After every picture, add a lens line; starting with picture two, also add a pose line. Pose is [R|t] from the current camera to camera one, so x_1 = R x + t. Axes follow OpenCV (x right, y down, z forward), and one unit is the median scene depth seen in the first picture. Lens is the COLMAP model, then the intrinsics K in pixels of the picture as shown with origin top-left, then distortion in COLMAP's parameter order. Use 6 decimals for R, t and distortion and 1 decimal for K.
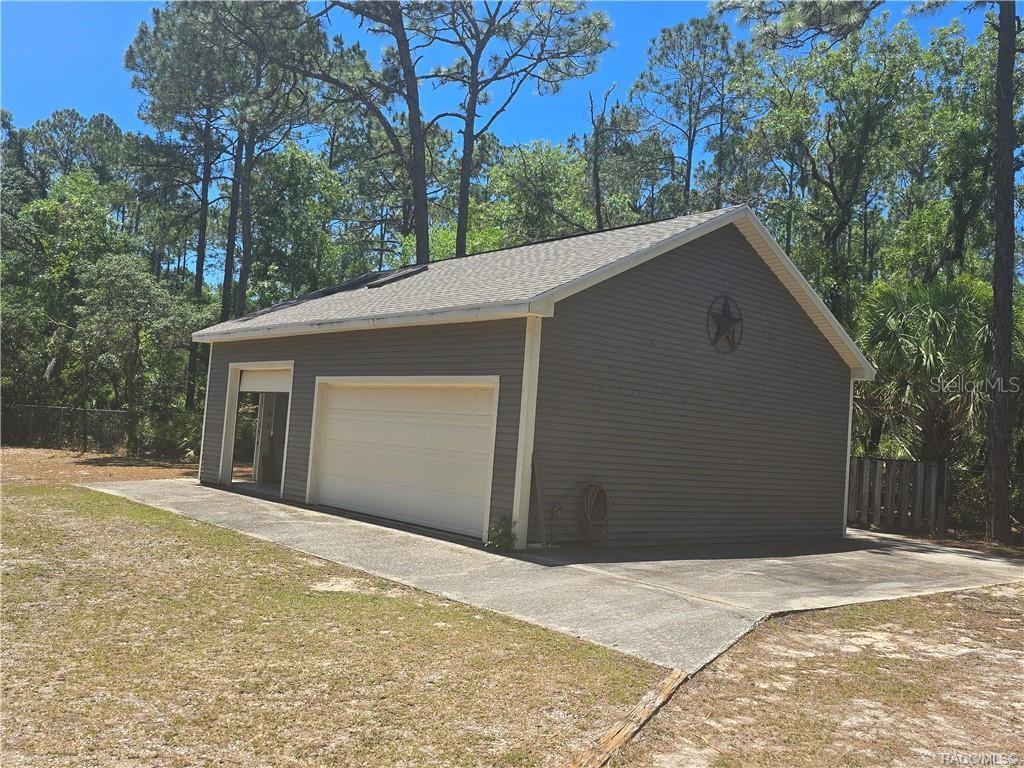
lens RADIAL K [[872.3, 0, 510.0], [0, 872.3, 386.5], [0, 0, 1]] dist [0.083562, -0.077436]
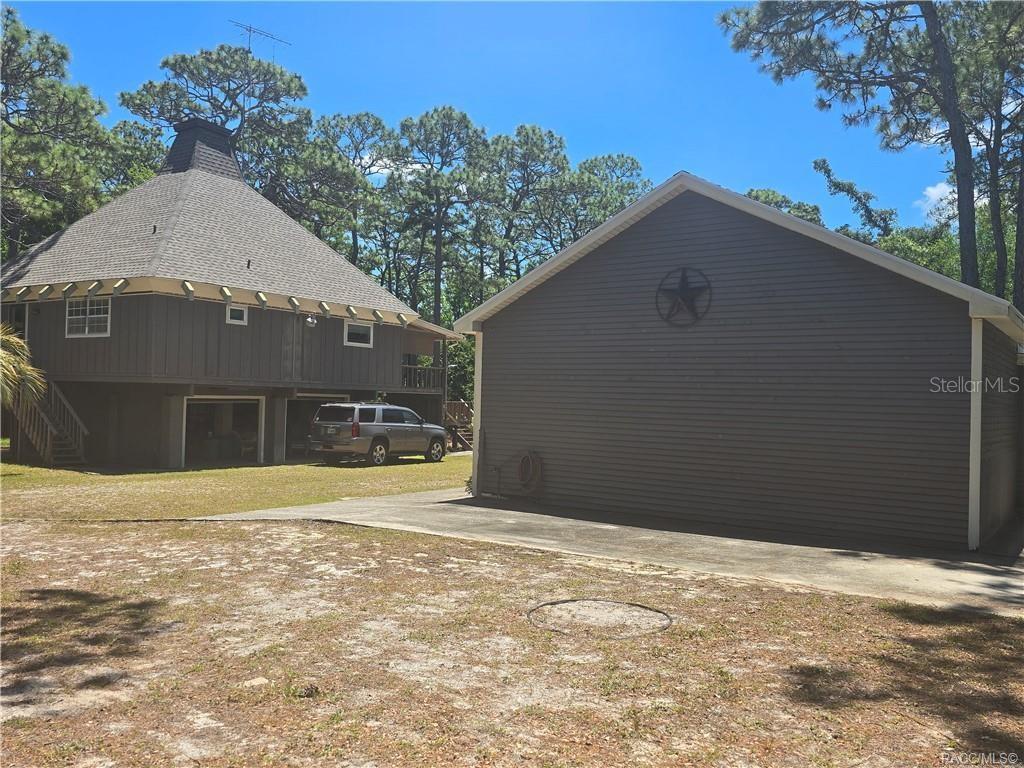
lens RADIAL K [[872.3, 0, 510.0], [0, 872.3, 386.5], [0, 0, 1]] dist [0.083562, -0.077436]
pose [[0.254554, -0.083117, -0.963480, 1.138392], [0.044536, 0.996250, -0.074177, 0.093731], [0.966033, -0.024027, 0.257301, 0.561842]]
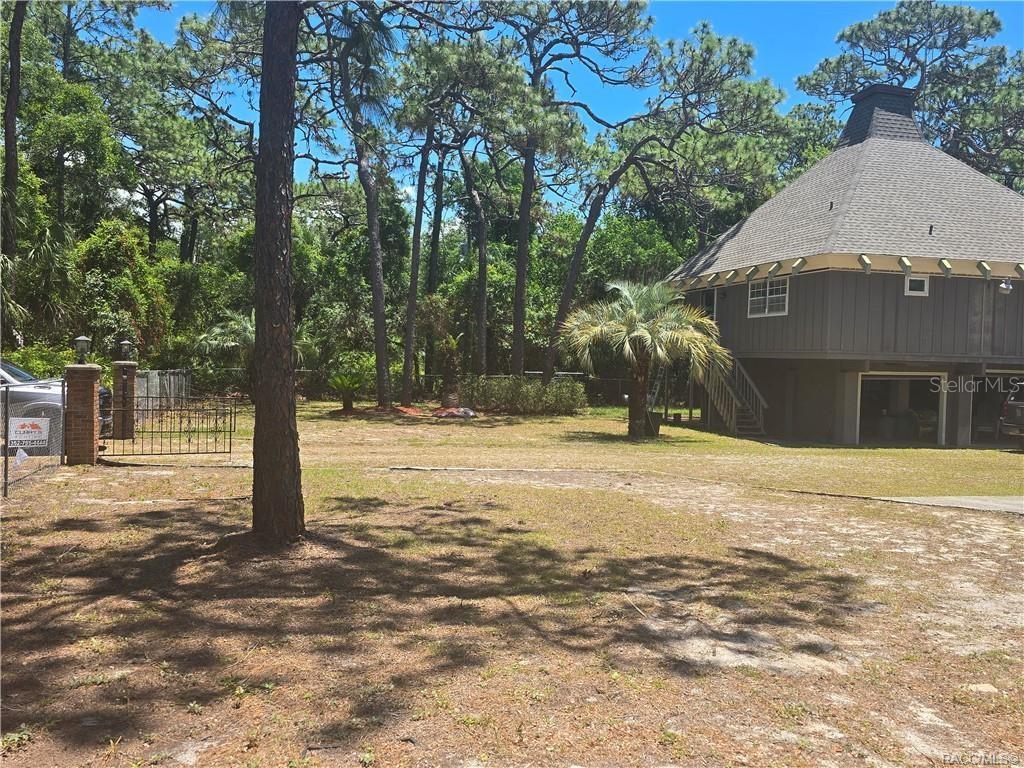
lens RADIAL K [[872.3, 0, 510.0], [0, 872.3, 386.5], [0, 0, 1]] dist [0.083562, -0.077436]
pose [[-0.442031, -0.059216, -0.895043, 1.131262], [-0.011671, 0.998114, -0.060271, 0.093747], [0.896924, -0.016195, -0.441888, 0.544657]]
